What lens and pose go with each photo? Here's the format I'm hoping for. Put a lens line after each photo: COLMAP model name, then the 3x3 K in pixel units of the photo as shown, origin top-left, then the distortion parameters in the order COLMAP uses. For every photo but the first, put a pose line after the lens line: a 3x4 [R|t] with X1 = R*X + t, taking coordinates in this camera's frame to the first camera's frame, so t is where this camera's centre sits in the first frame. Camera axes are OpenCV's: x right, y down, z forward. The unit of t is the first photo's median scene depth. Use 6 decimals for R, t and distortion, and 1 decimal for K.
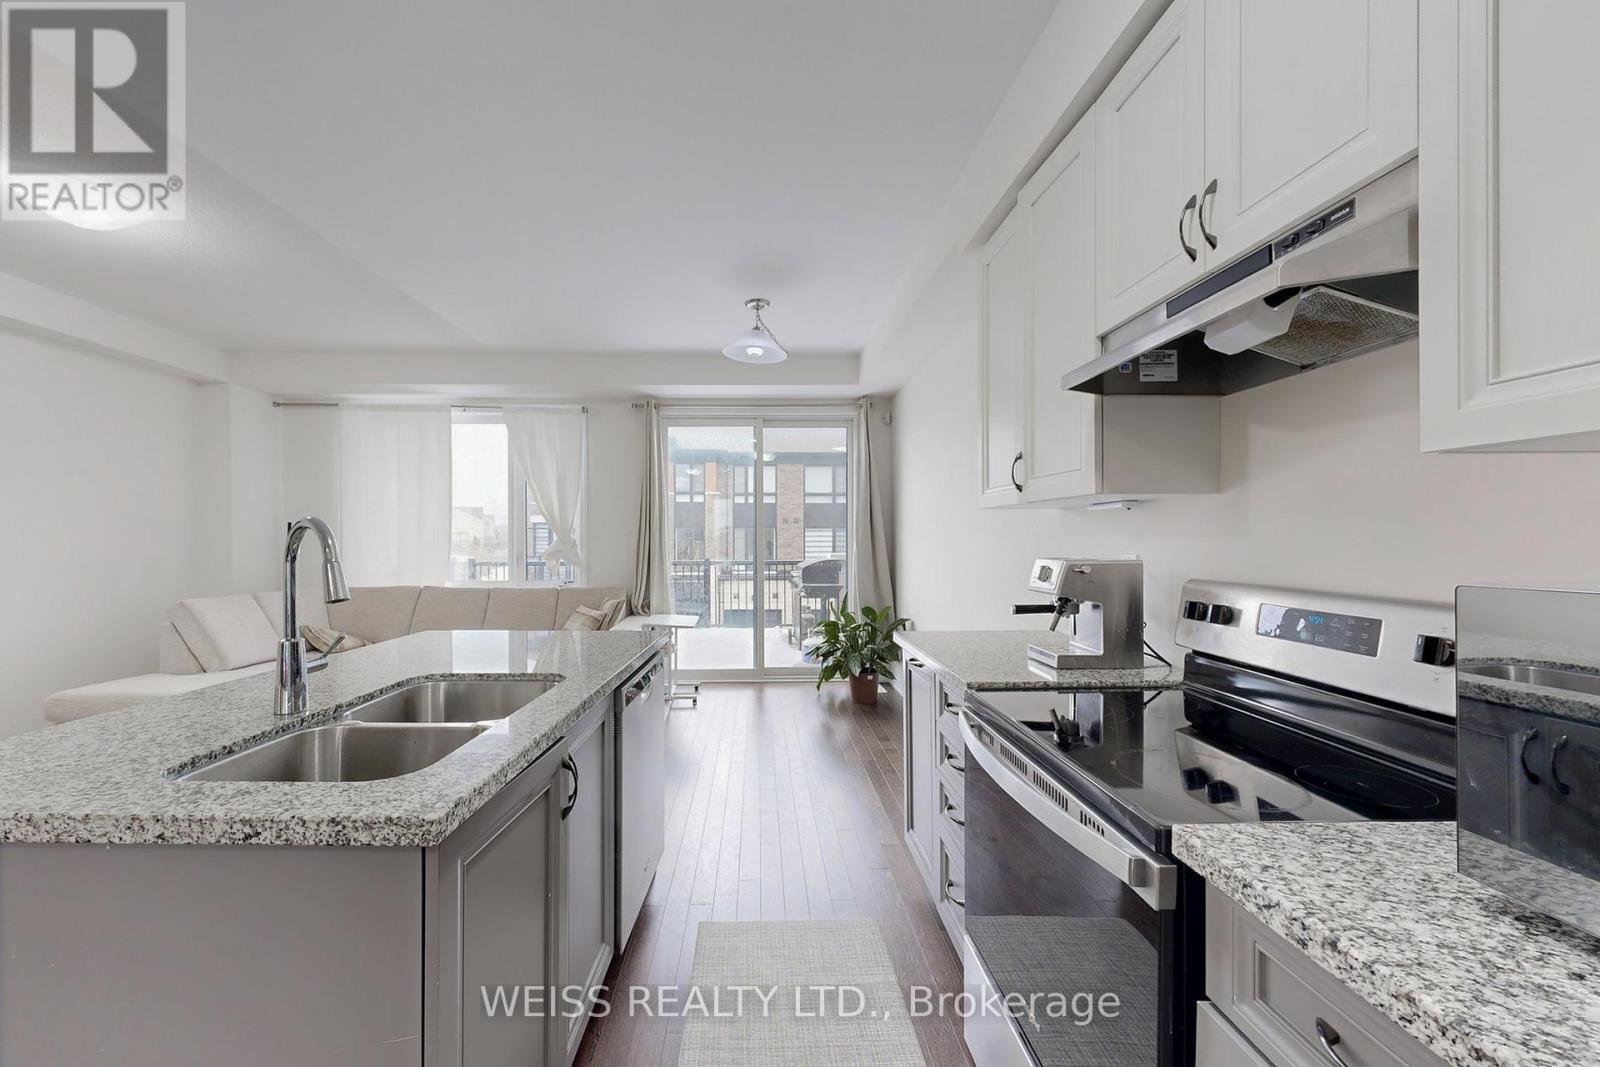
lens RADIAL K [[618.2, 0, 768.5], [0, 618.2, 538.6], [0, 0, 1]] dist [0.000006, -0.000216]
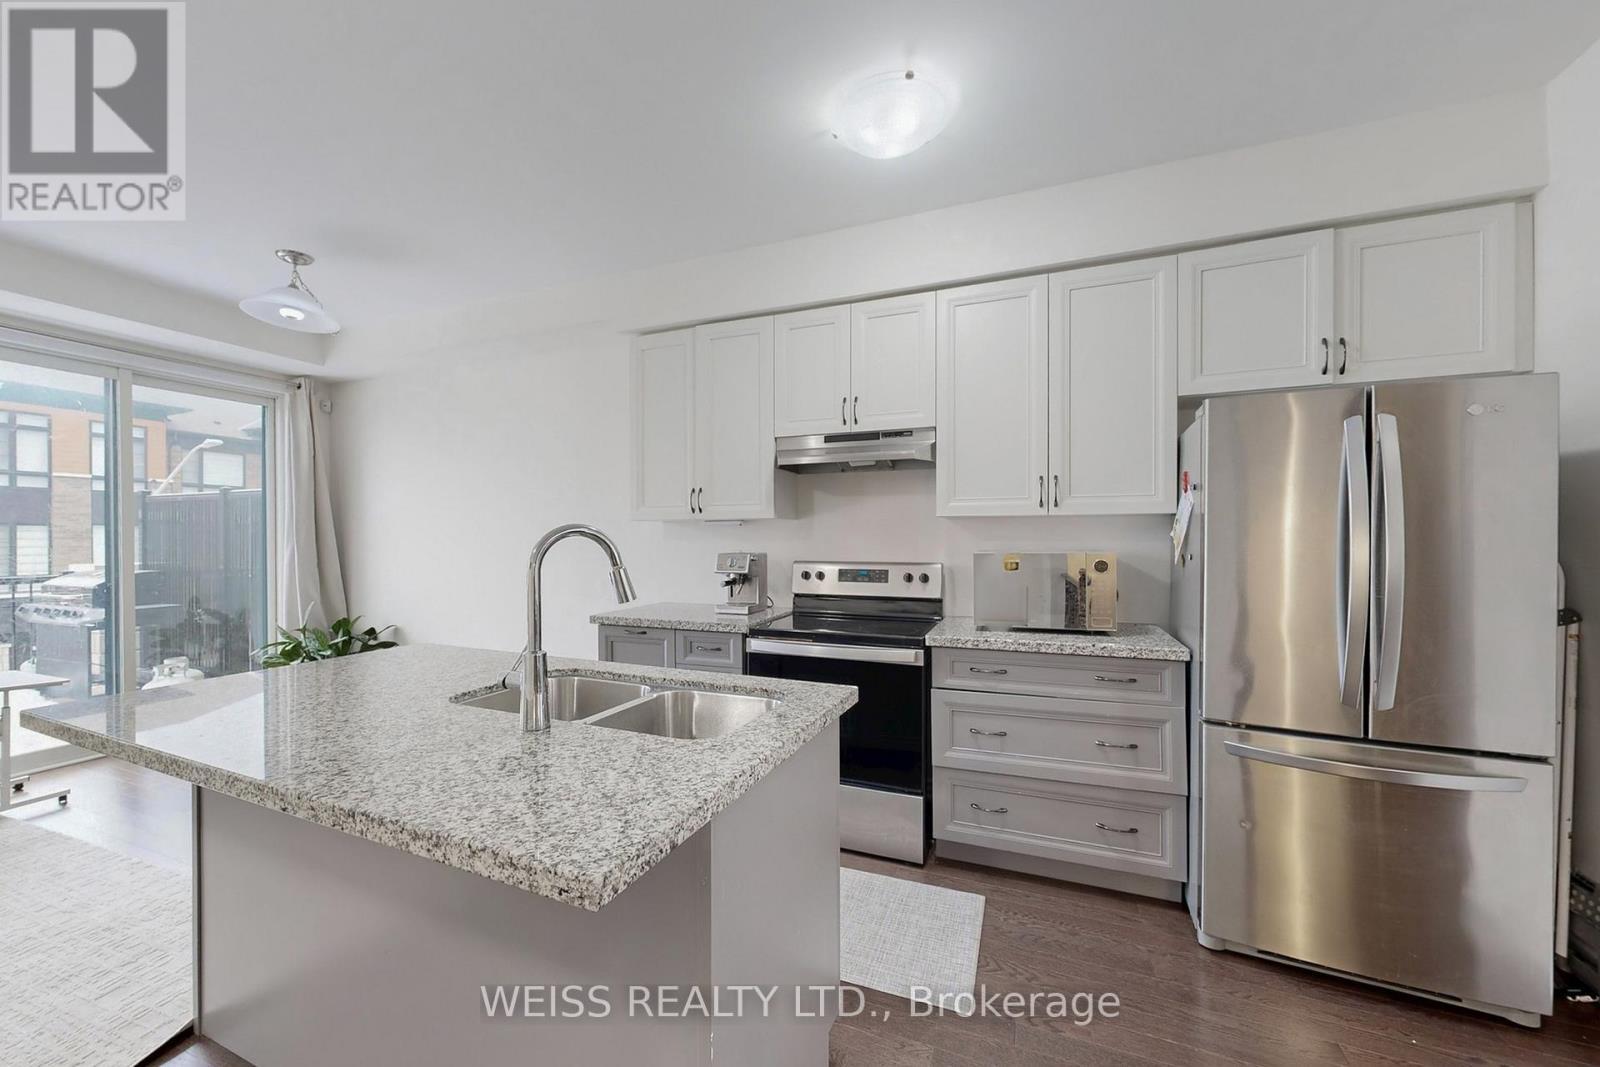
lens RADIAL K [[618.2, 0, 768.5], [0, 618.2, 538.6], [0, 0, 1]] dist [0.000006, -0.000216]
pose [[0.406612, -0.001042, 0.913601, -1.256488], [0.004009, 0.999992, -0.000643, -0.008493], [-0.913592, 0.003924, 0.406612, 0.237182]]
